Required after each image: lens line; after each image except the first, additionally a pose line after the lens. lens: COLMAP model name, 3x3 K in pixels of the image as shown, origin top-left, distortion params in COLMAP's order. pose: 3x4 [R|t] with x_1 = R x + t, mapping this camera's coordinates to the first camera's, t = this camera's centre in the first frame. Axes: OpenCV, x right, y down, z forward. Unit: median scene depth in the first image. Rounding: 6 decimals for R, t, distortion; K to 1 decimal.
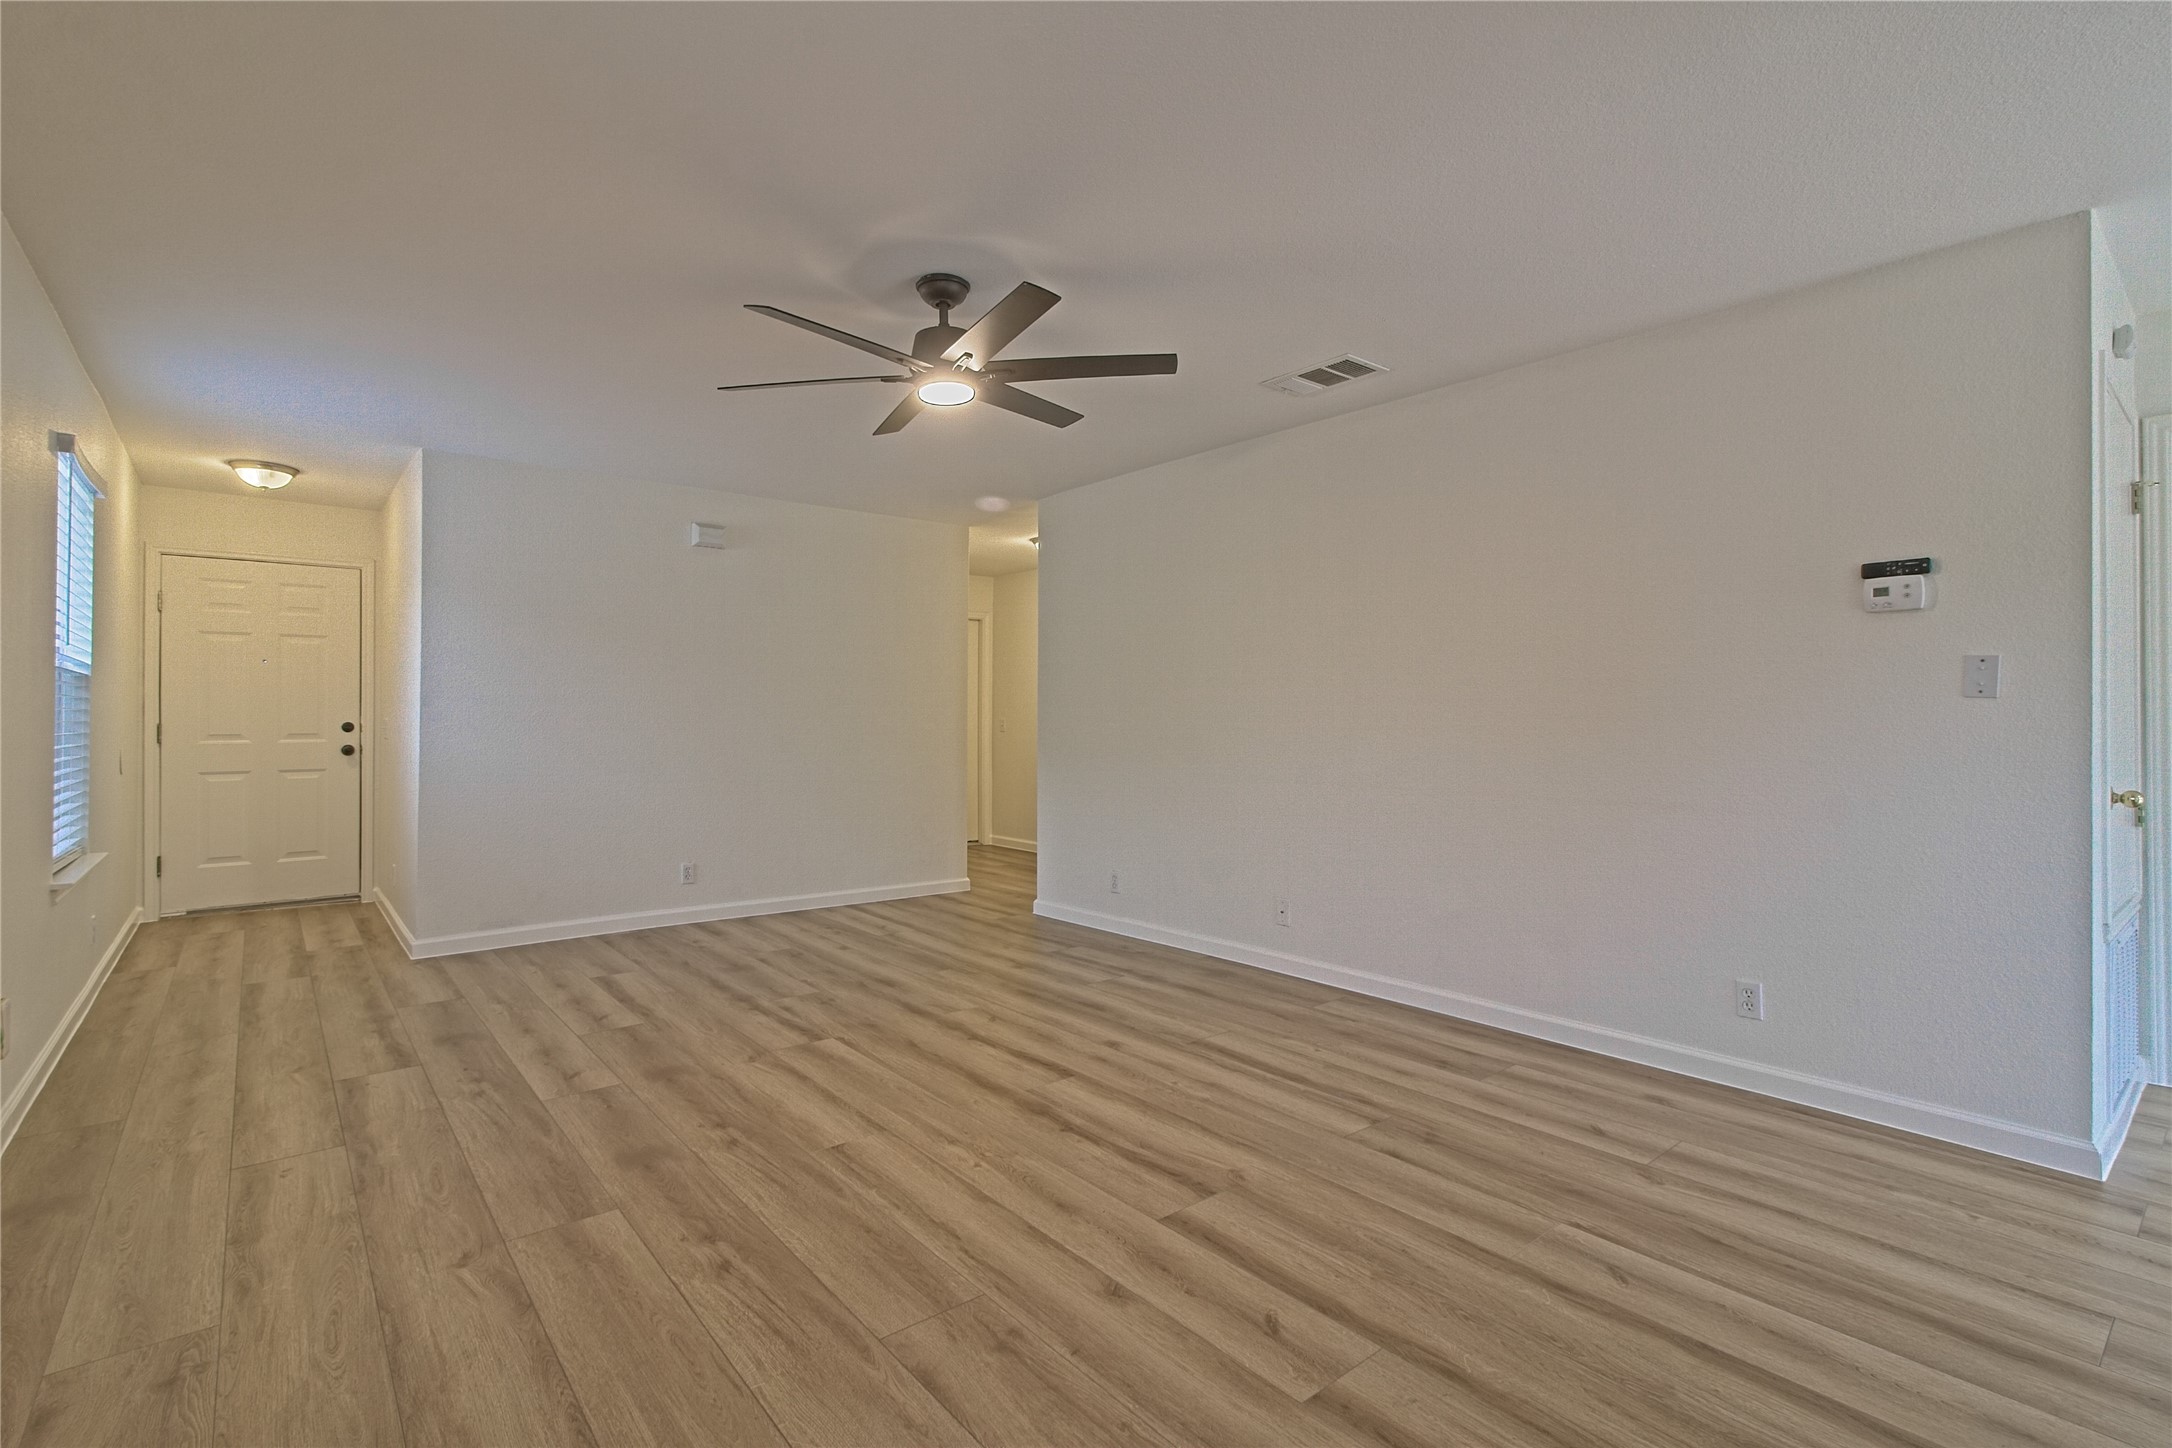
lens RADIAL K [[1007.6, 0, 1078.2], [0, 1007.6, 714.9], [0, 0, 1]] dist [-0.004243, 0.003612]
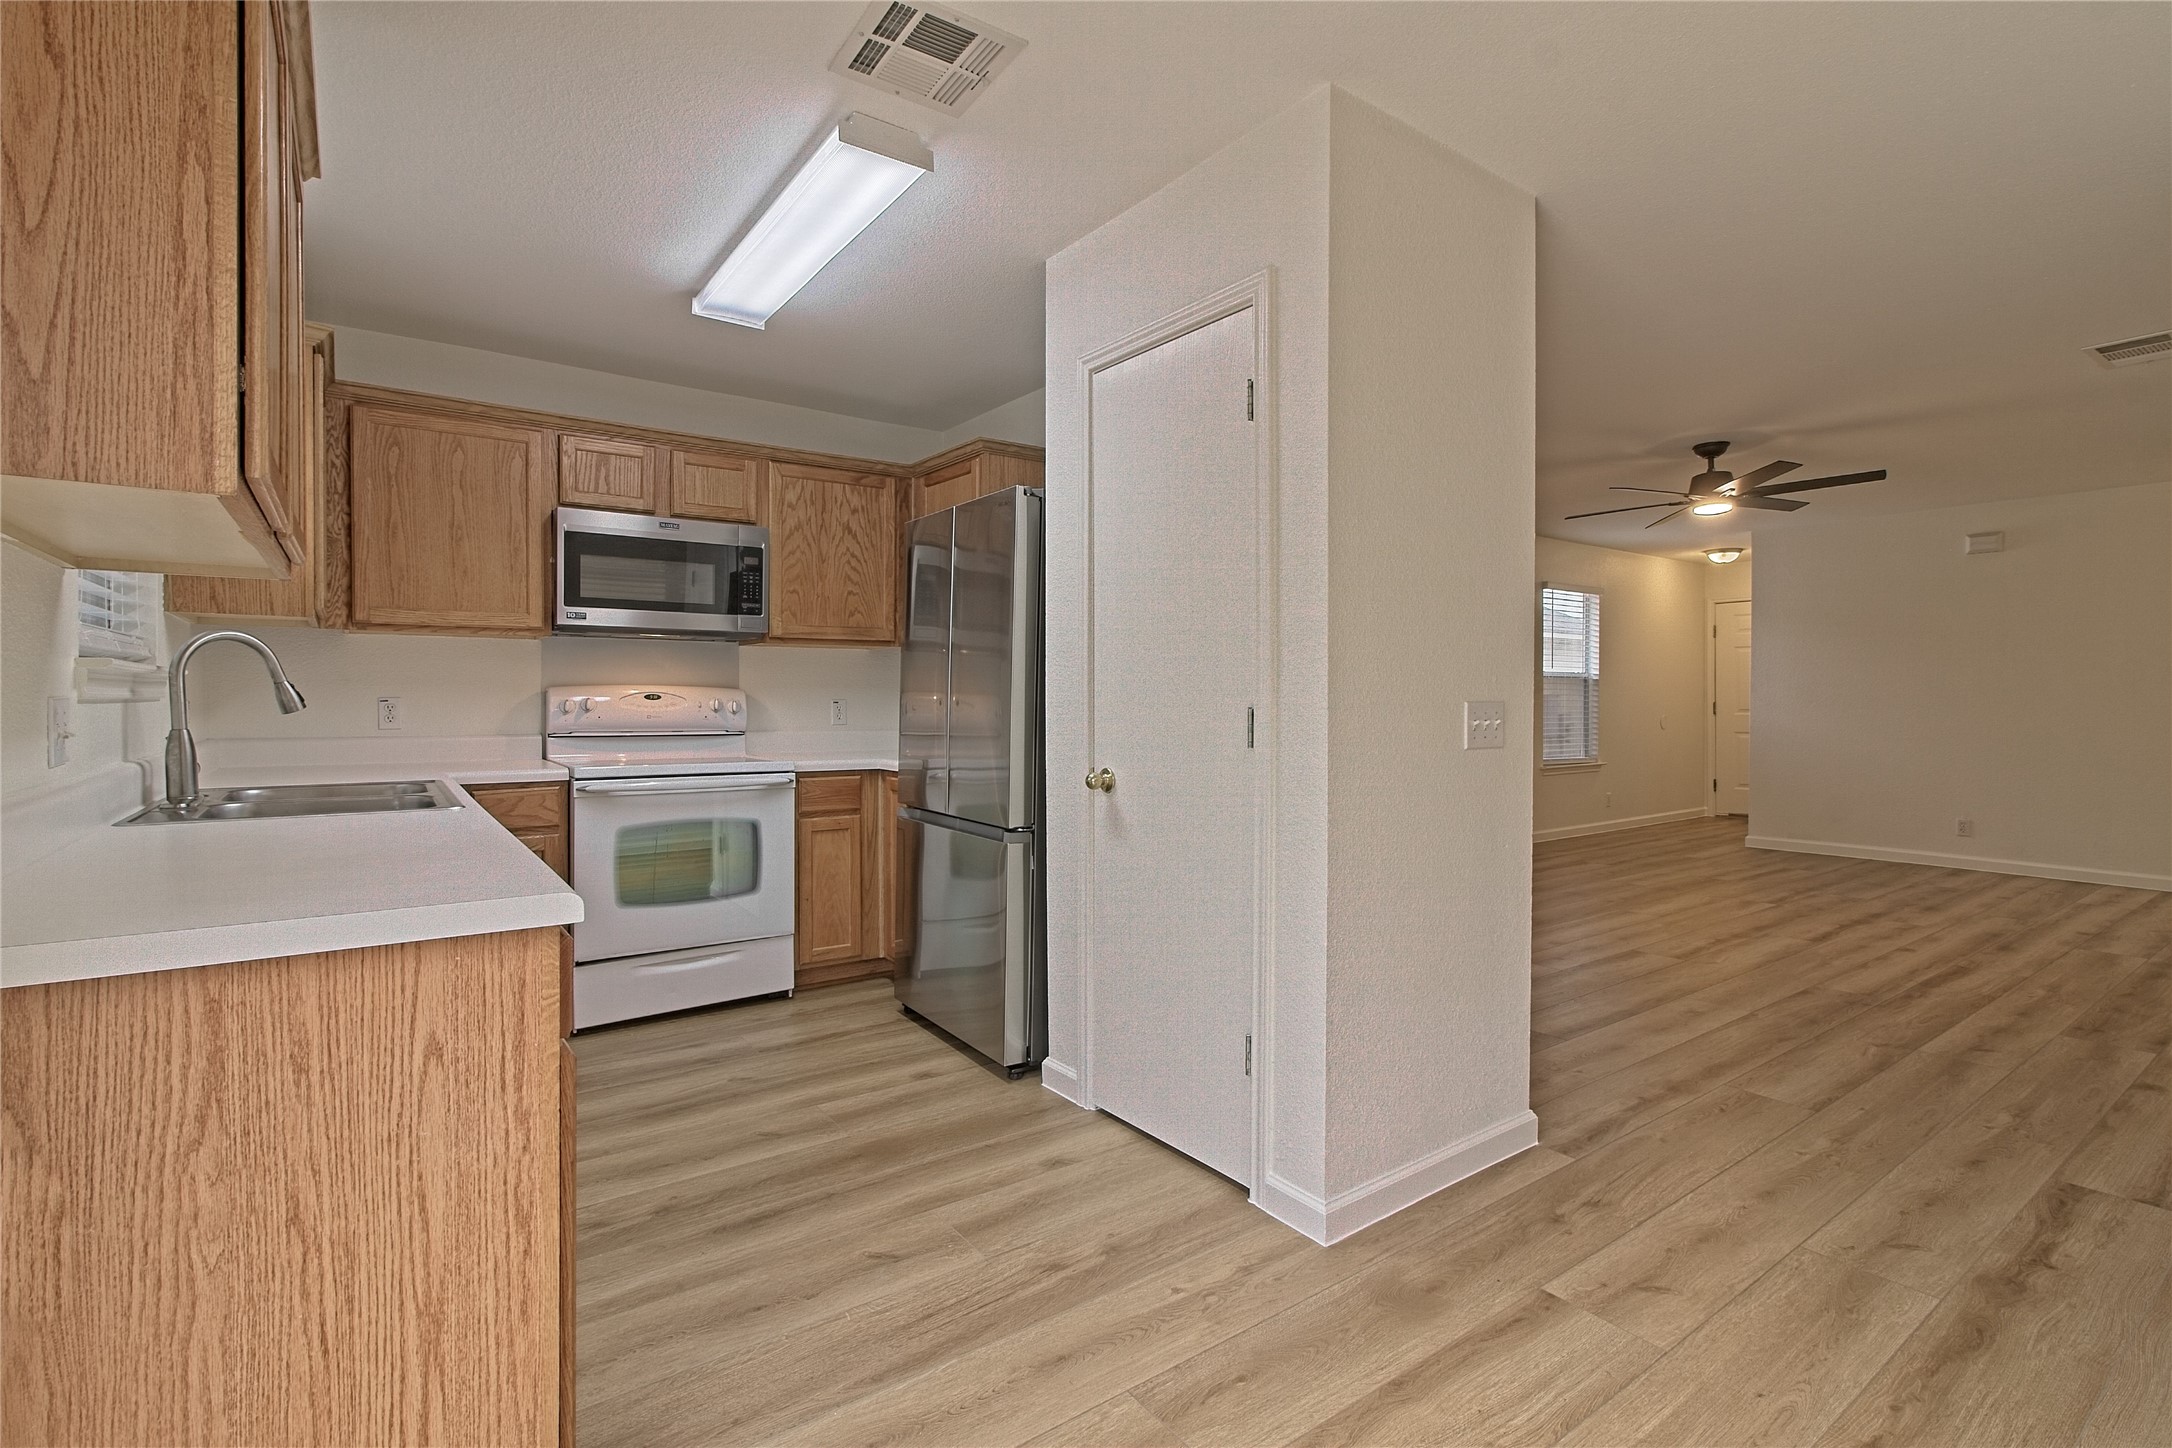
lens RADIAL K [[1007.6, 0, 1063.8], [0, 1007.6, 708.9], [0, 0, 1]] dist [-0.004243, 0.003612]
pose [[-0.070940, 0.005934, -0.997463, 0.969324], [0.005818, 0.999968, 0.005535, 0.003286], [0.997464, -0.005410, -0.070973, 0.013100]]
